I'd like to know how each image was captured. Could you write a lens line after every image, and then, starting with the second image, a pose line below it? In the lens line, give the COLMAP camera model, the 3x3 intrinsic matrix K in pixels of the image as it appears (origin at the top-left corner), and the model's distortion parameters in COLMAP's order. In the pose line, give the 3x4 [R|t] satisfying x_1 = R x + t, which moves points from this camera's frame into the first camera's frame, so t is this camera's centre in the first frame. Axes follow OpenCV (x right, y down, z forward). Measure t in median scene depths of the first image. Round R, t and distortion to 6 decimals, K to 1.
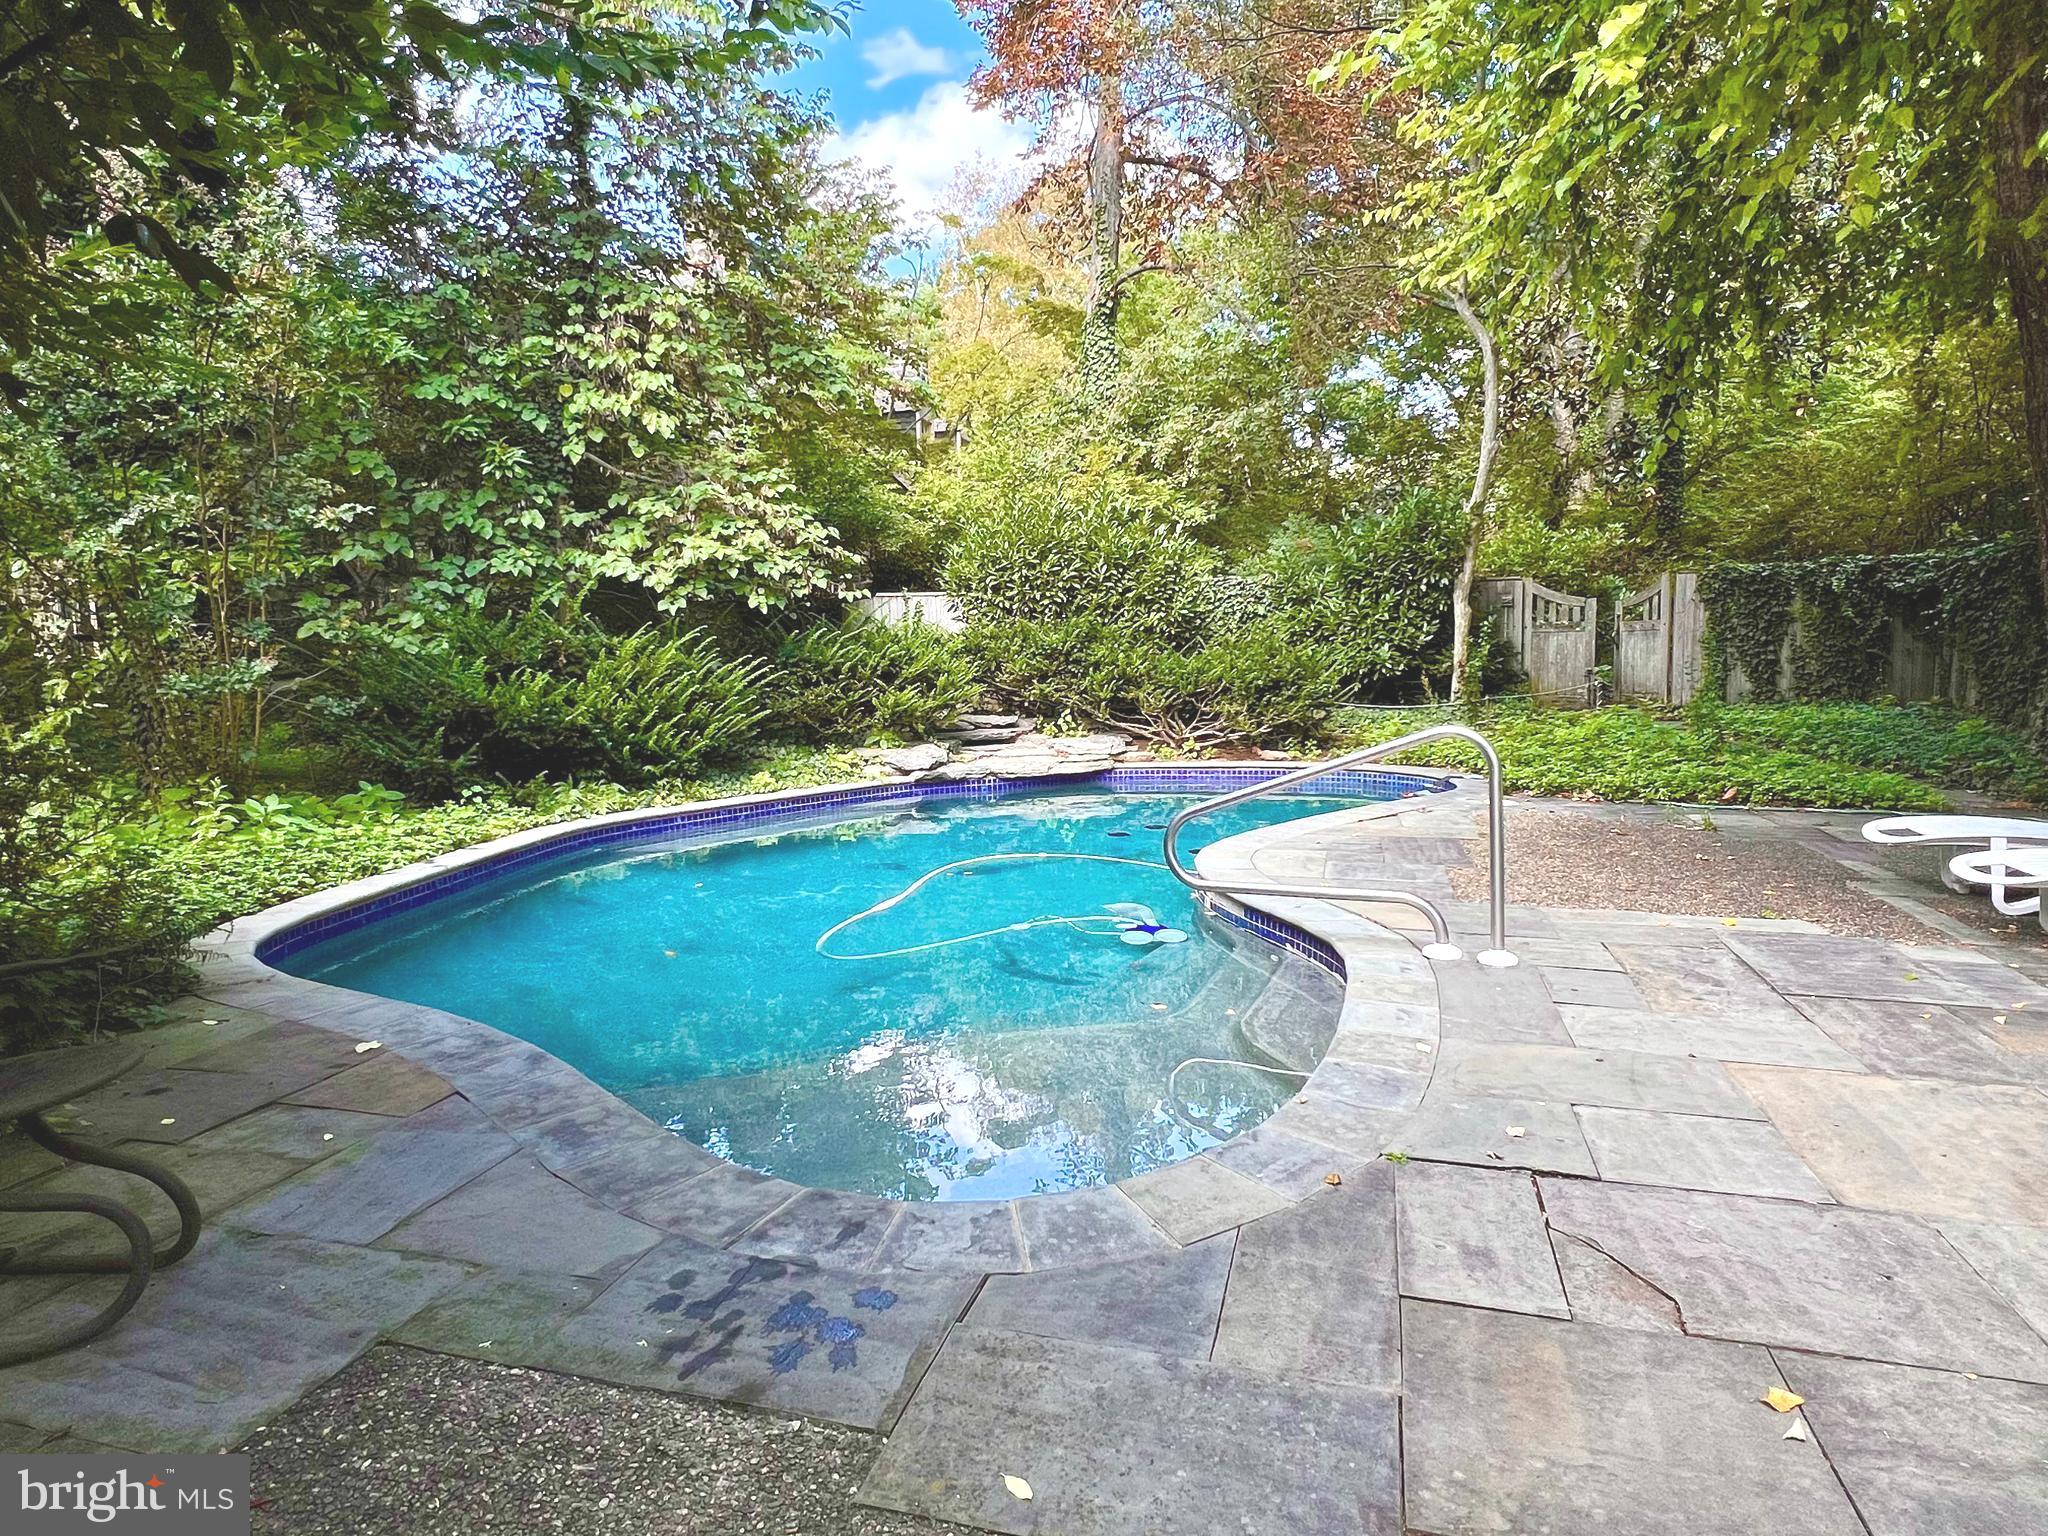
lens RADIAL K [[1212.9, 0, 1024.0], [0, 1212.9, 768.0], [0, 0, 1]] dist [-0.005218, 0.001476]
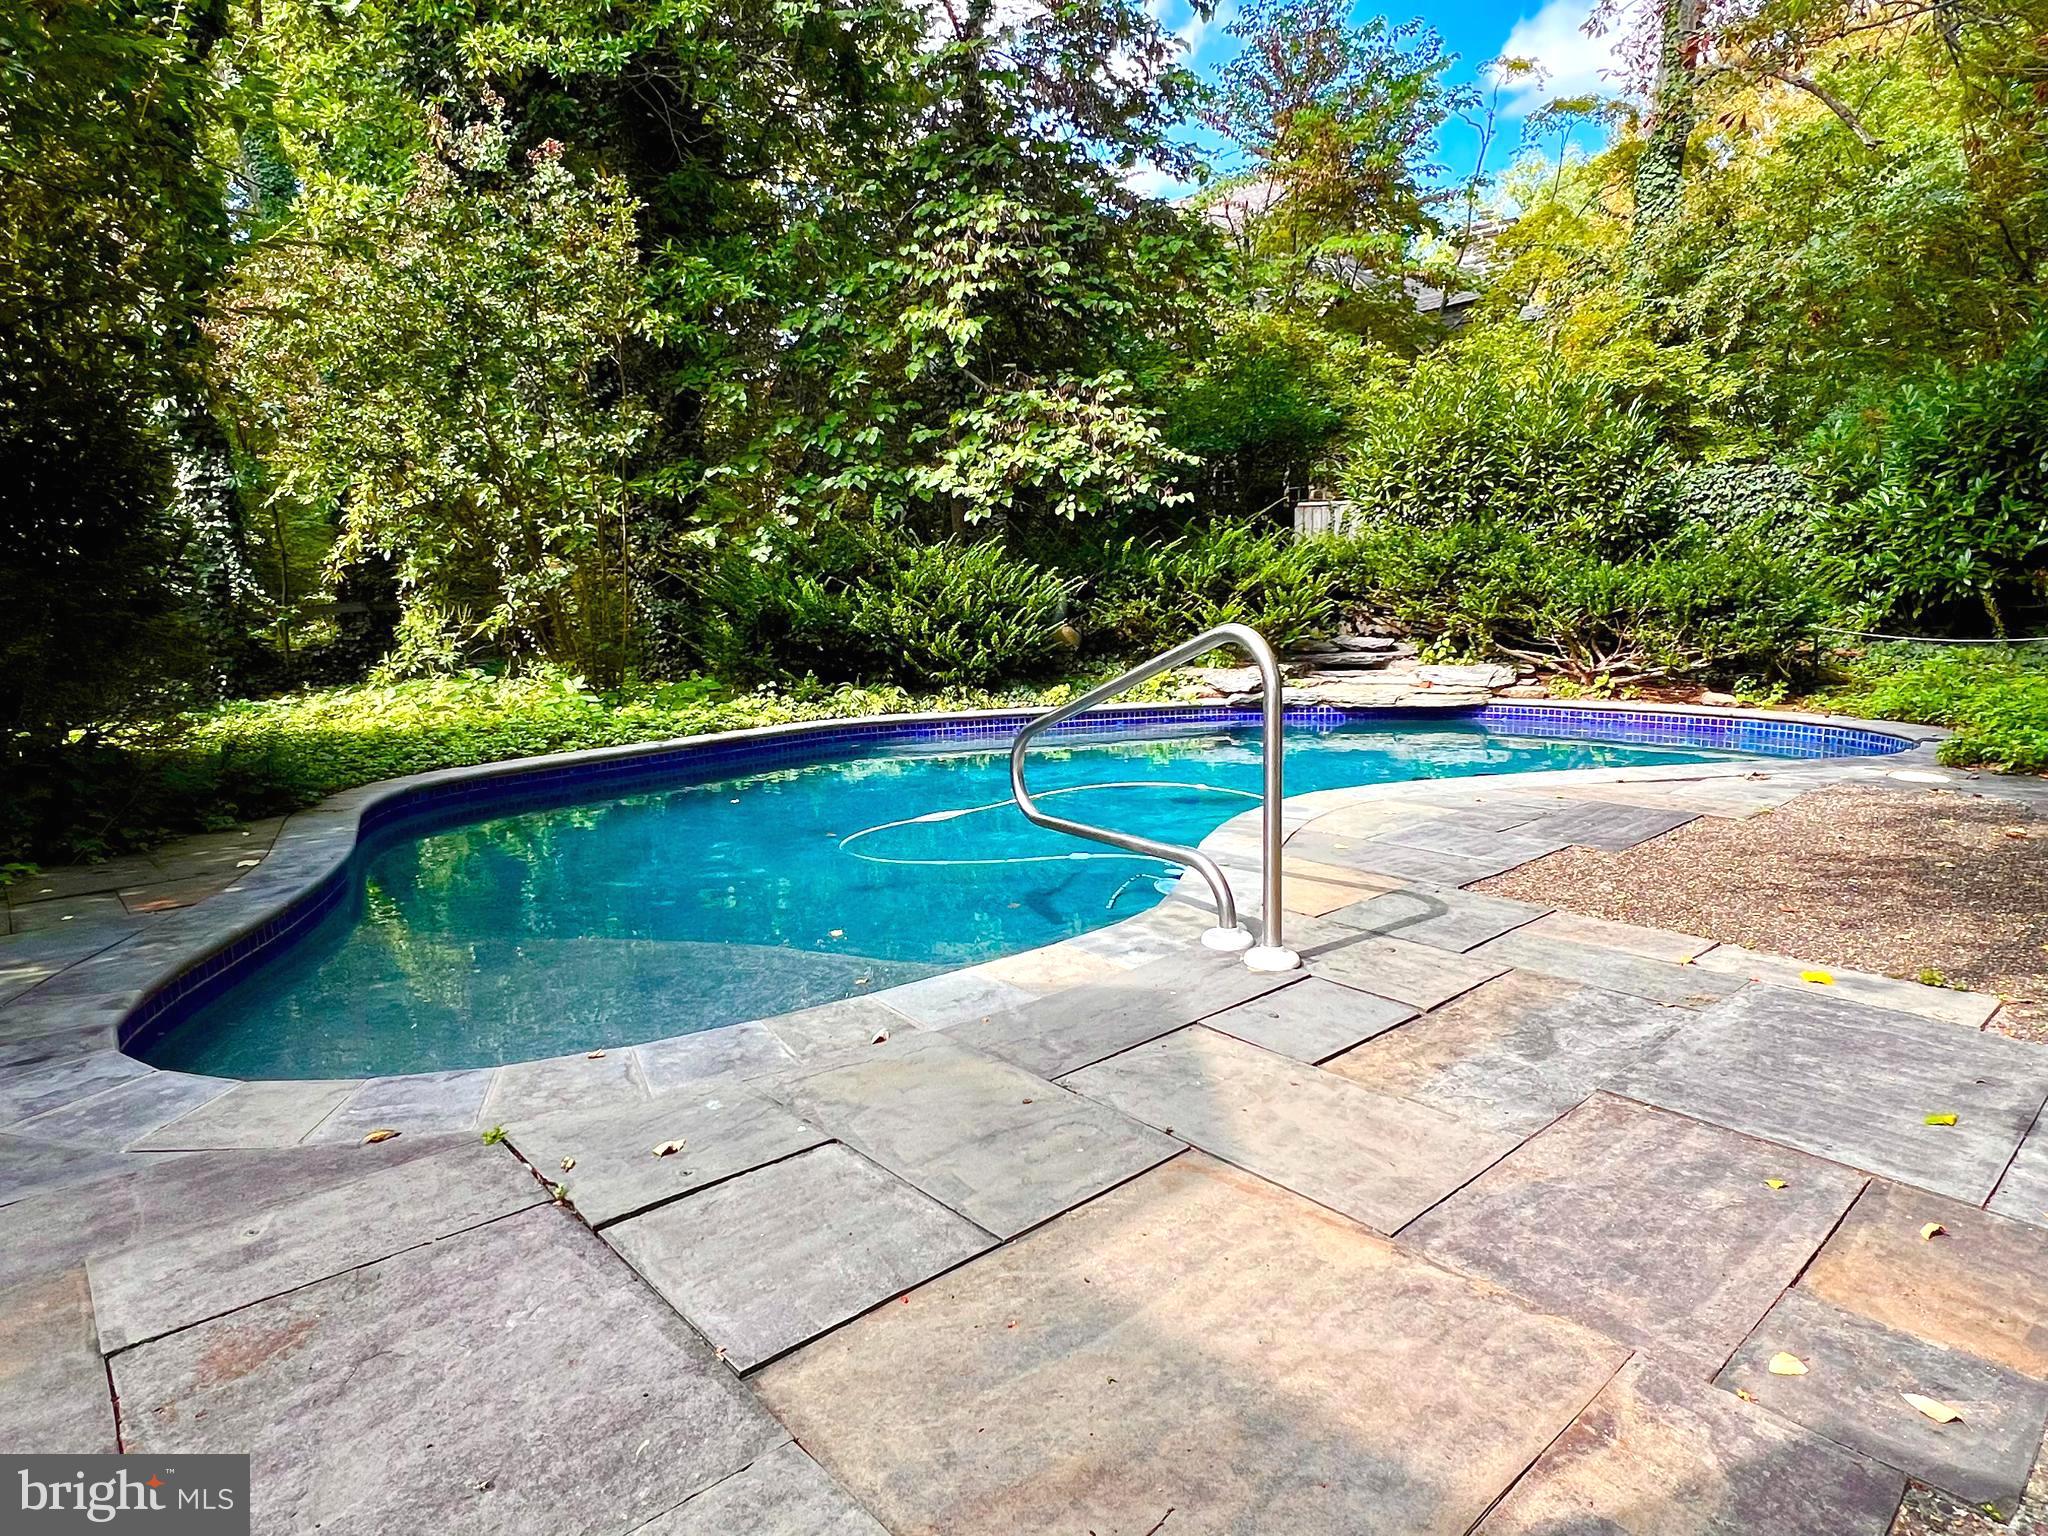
lens RADIAL K [[1212.9, 0, 1024.0], [0, 1212.9, 768.0], [0, 0, 1]] dist [-0.005218, 0.001476]
pose [[0.841808, 0.083061, -0.533349, 0.252193], [-0.053628, 0.996071, 0.070480, 0.002421], [0.537107, -0.030728, 0.842954, 0.133550]]
